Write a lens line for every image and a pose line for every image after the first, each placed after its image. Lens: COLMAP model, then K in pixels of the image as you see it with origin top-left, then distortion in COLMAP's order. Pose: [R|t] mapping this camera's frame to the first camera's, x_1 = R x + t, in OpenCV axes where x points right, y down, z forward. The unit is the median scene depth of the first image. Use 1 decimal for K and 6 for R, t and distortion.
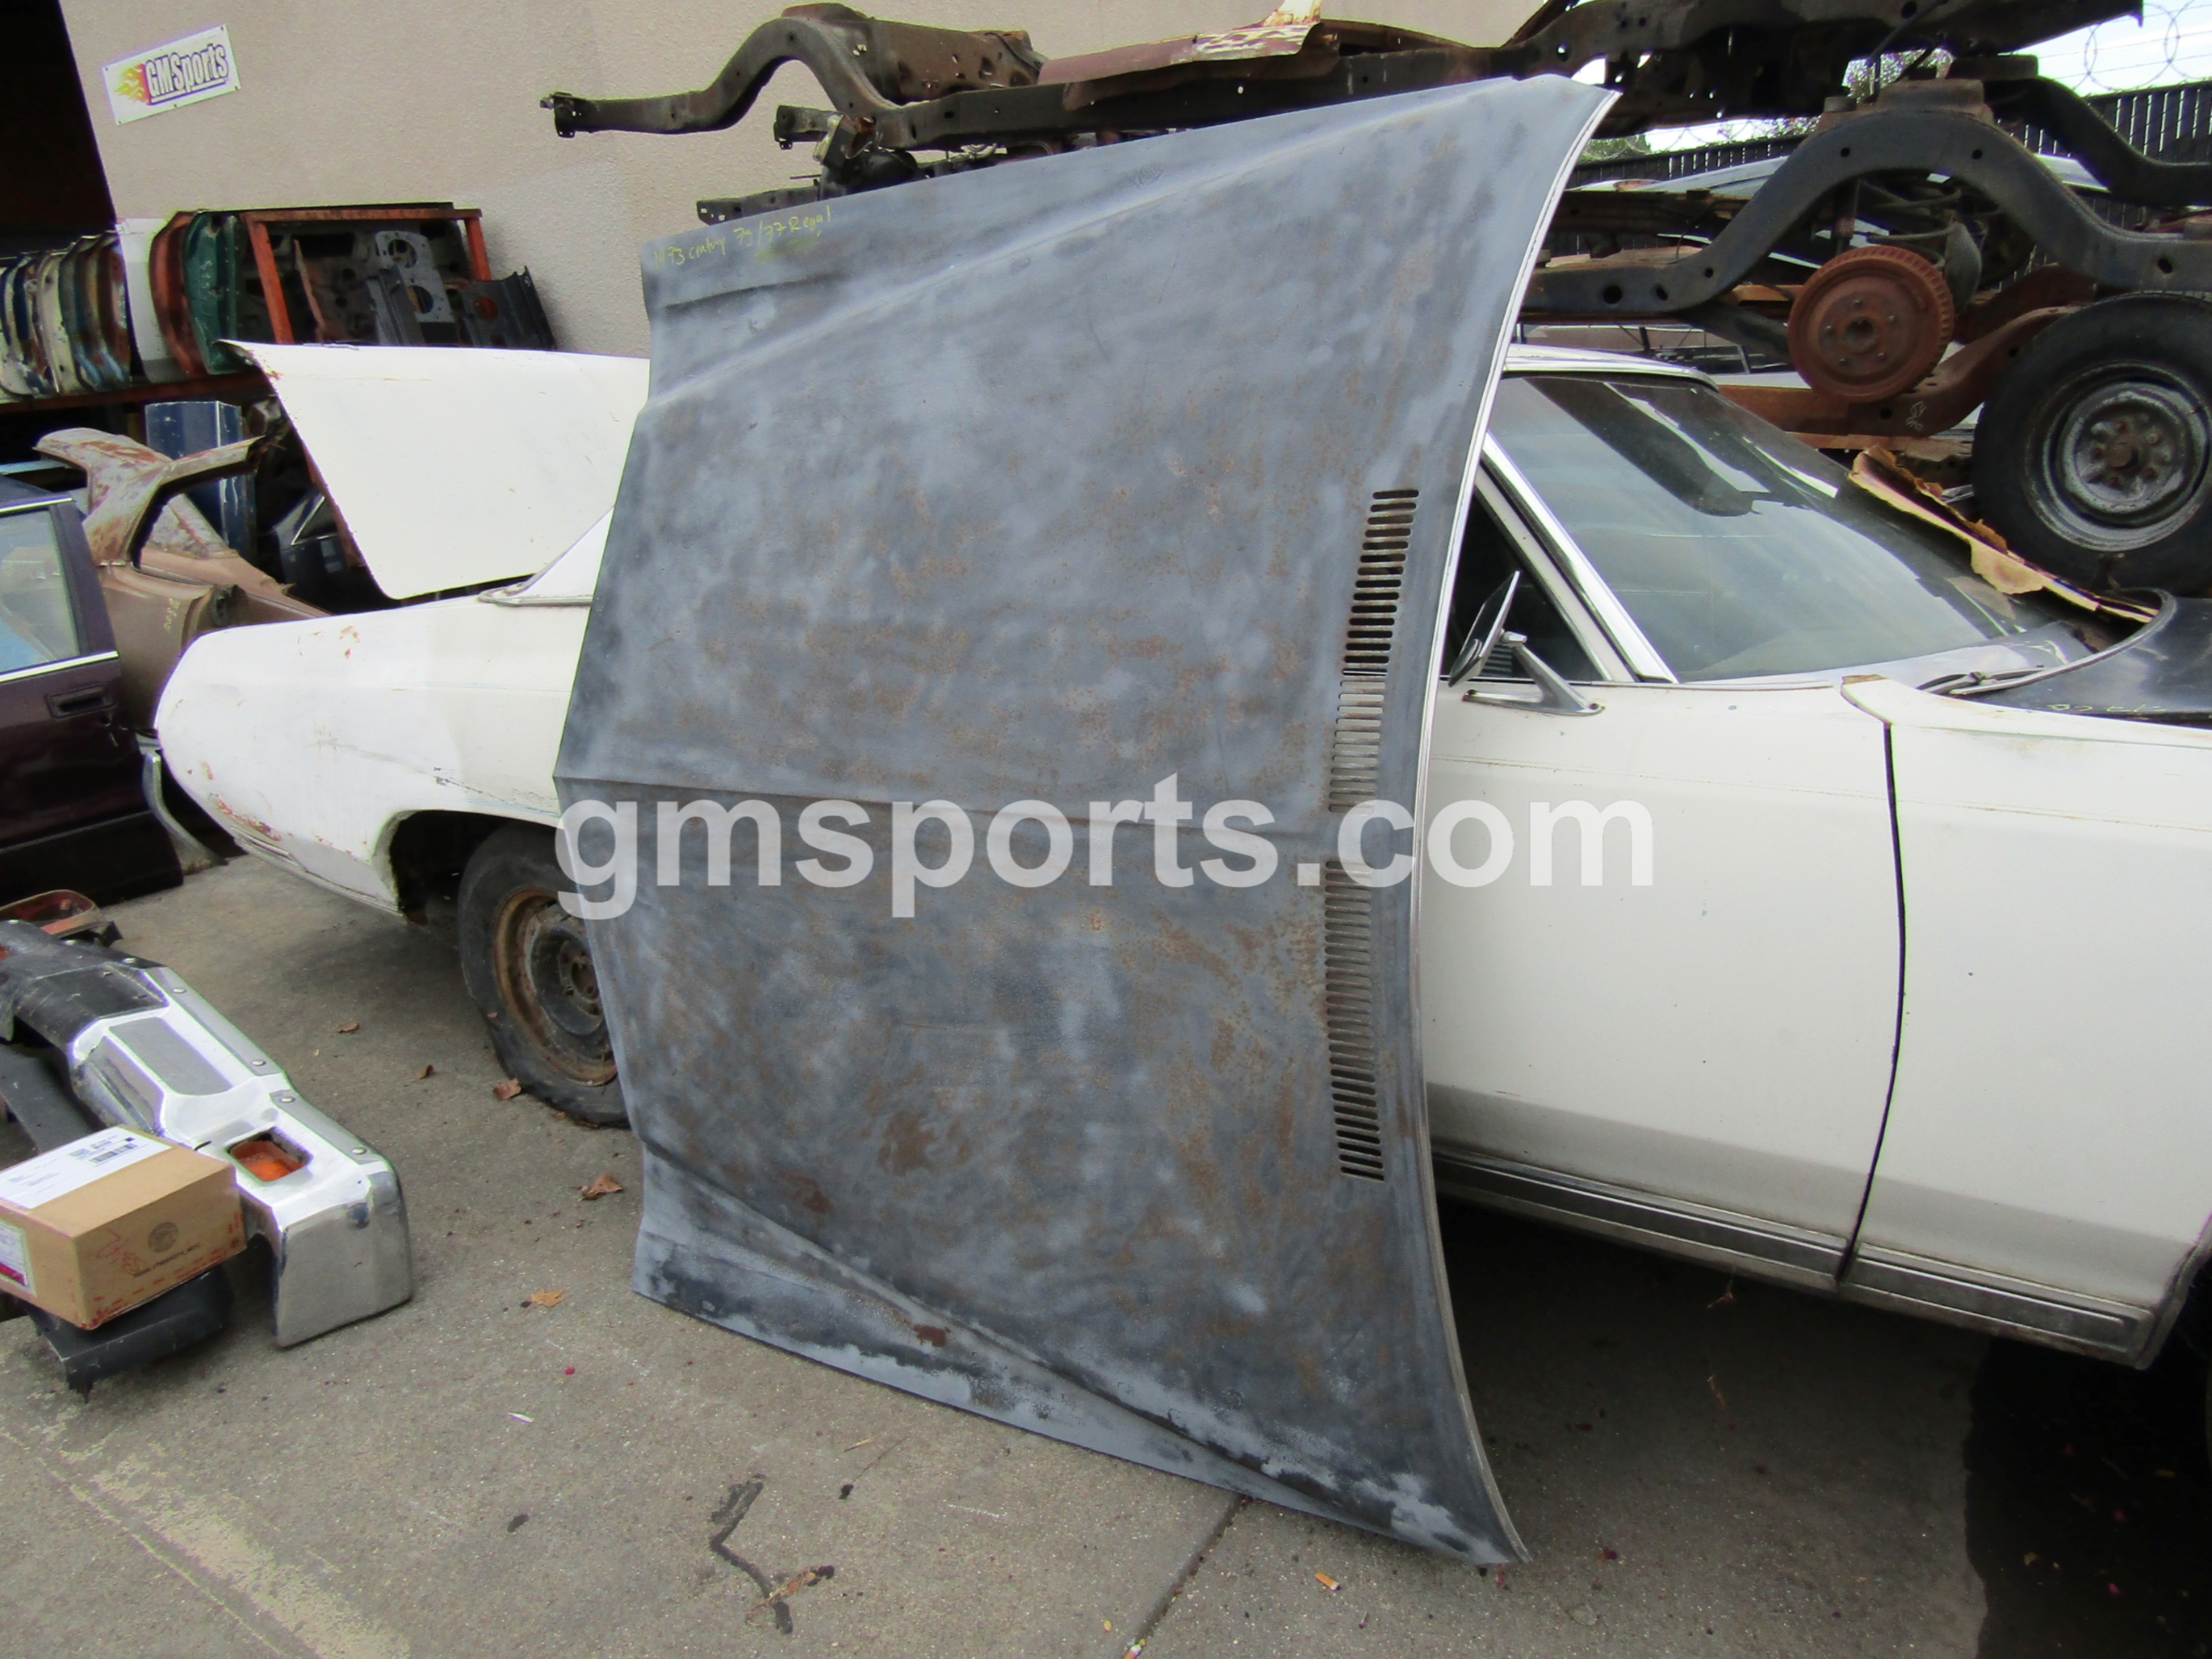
lens RADIAL K [[1575.4, 0, 1106.0], [0, 1575.4, 829.5], [0, 0, 1]] dist [-0.005812, -0.004313]
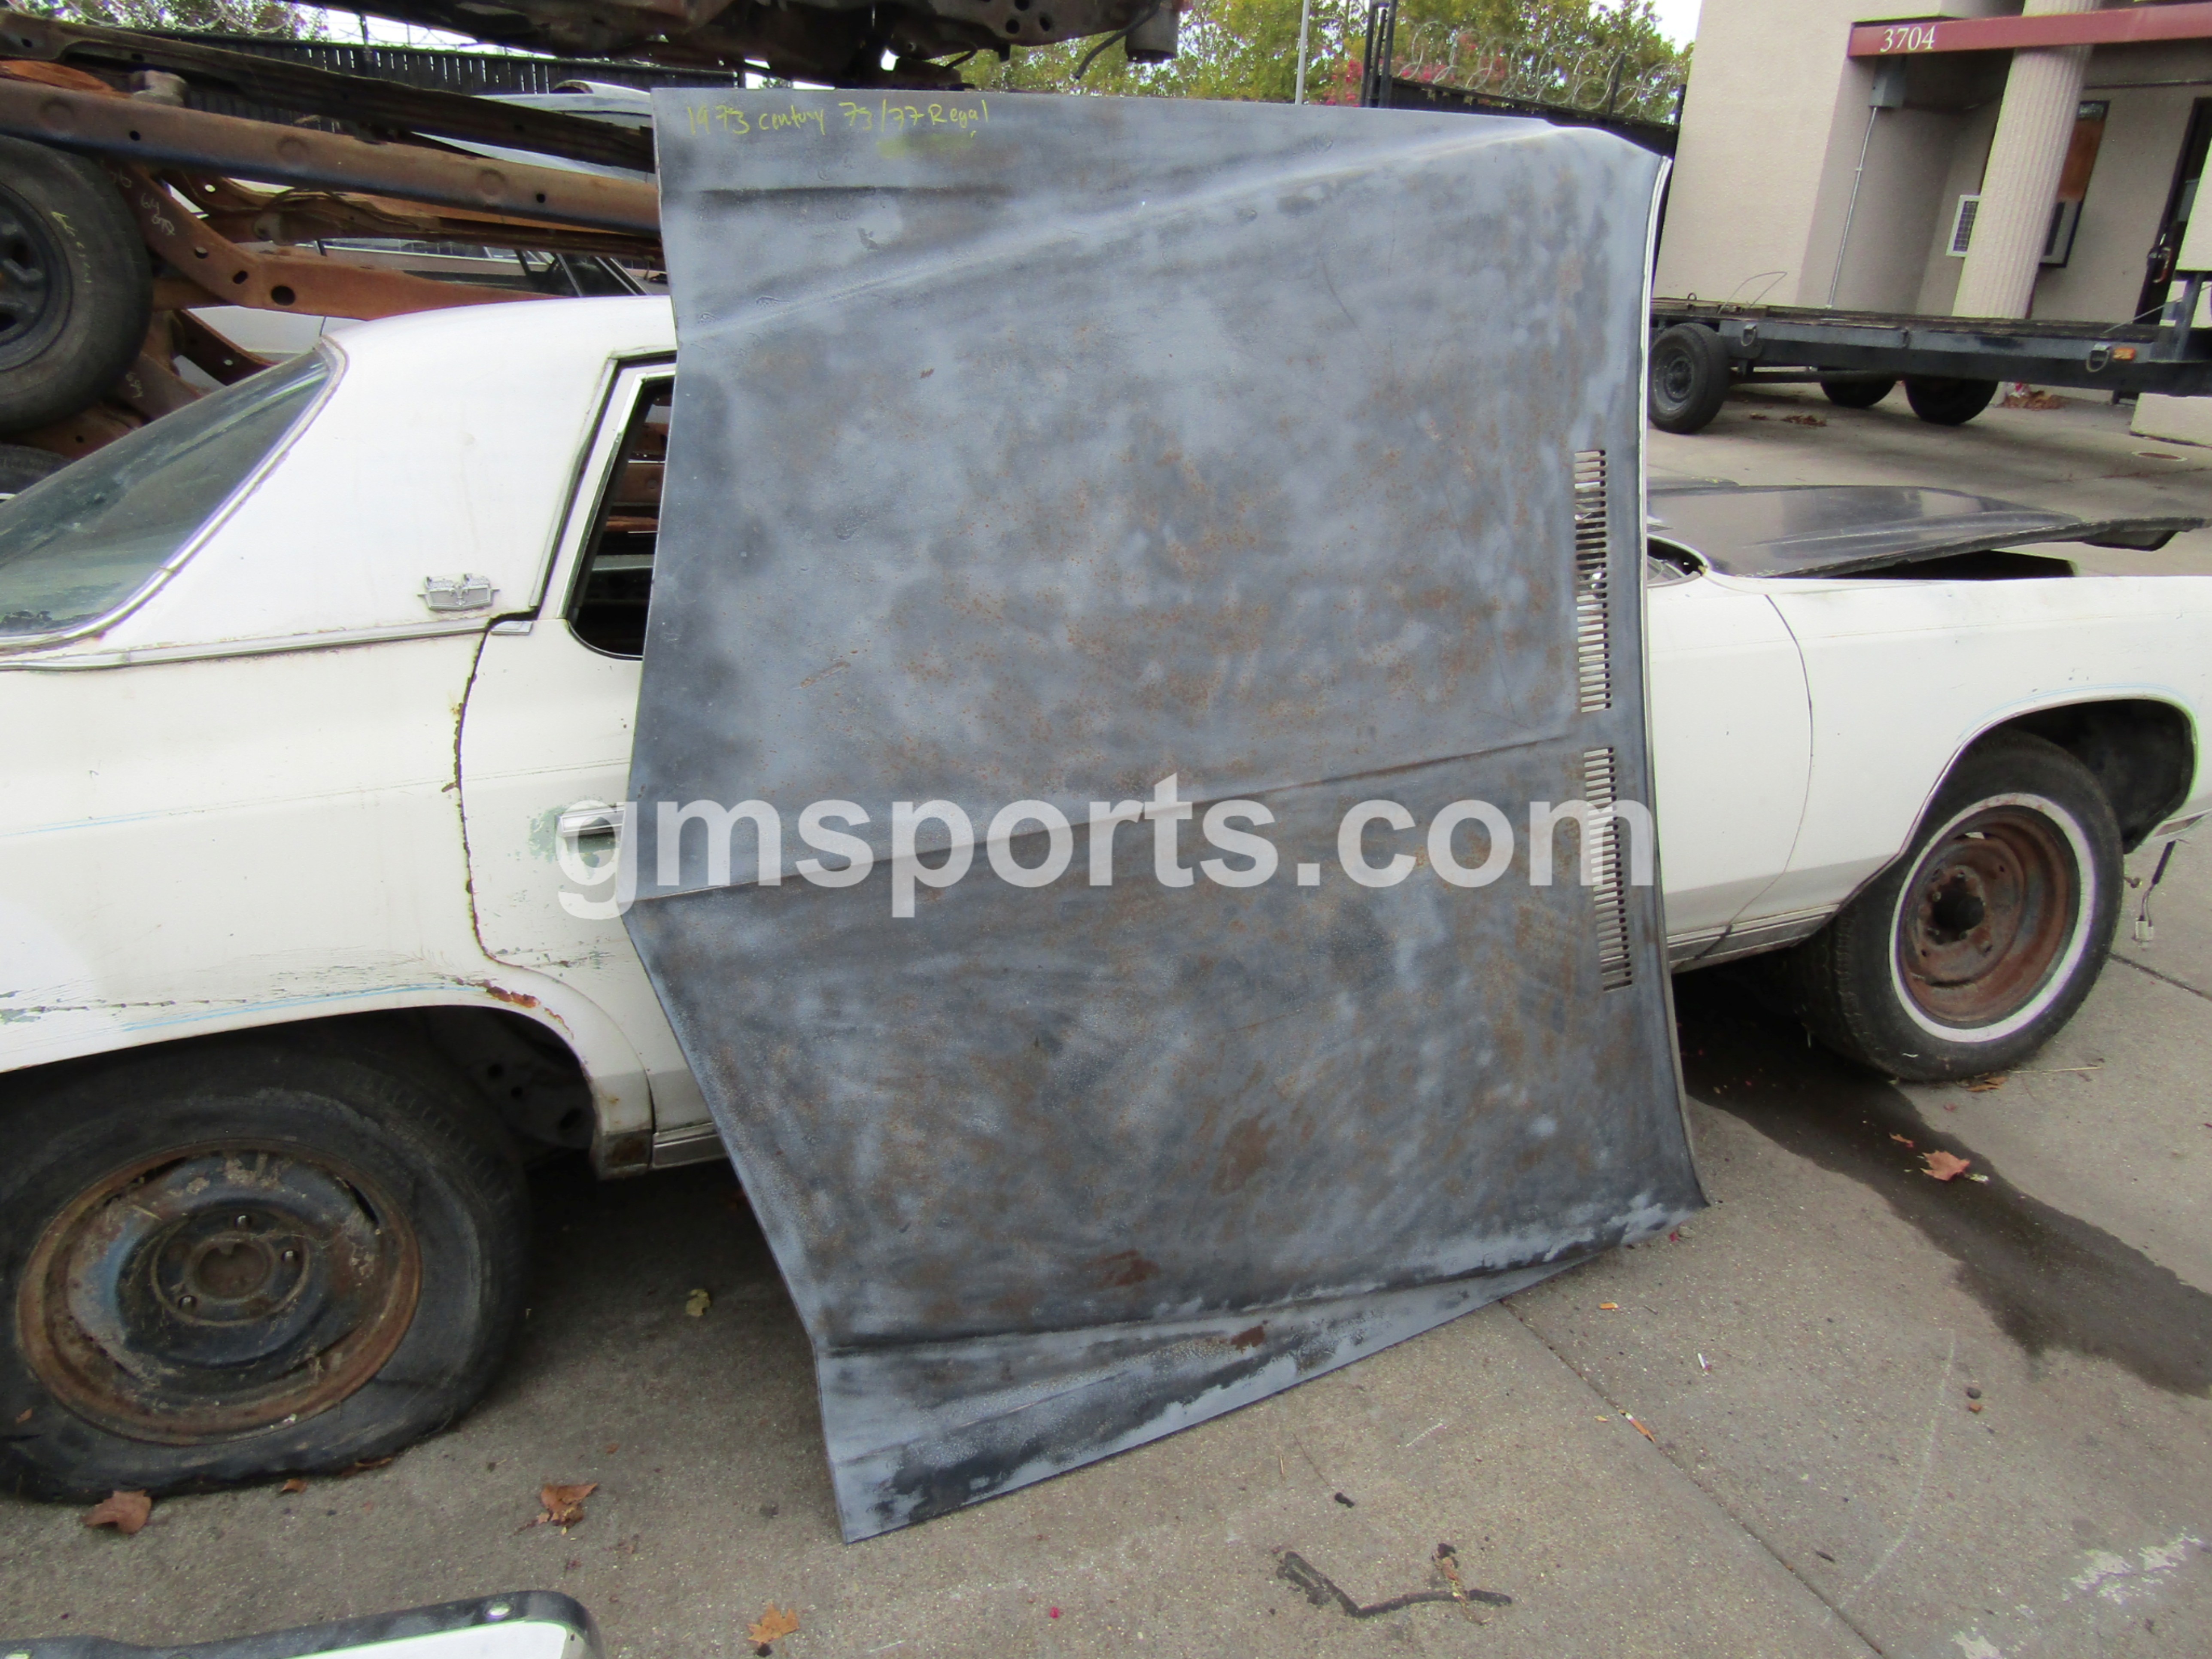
lens RADIAL K [[1527.4, 0, 1105.1], [0, 1527.4, 849.1], [0, 0, 1]] dist [-0.009222, -0.002432]
pose [[0.509288, -0.226764, 0.830183, -0.917177], [0.186179, 0.970847, 0.150973, -0.135544], [-0.840216, 0.077674, 0.536660, 0.581571]]
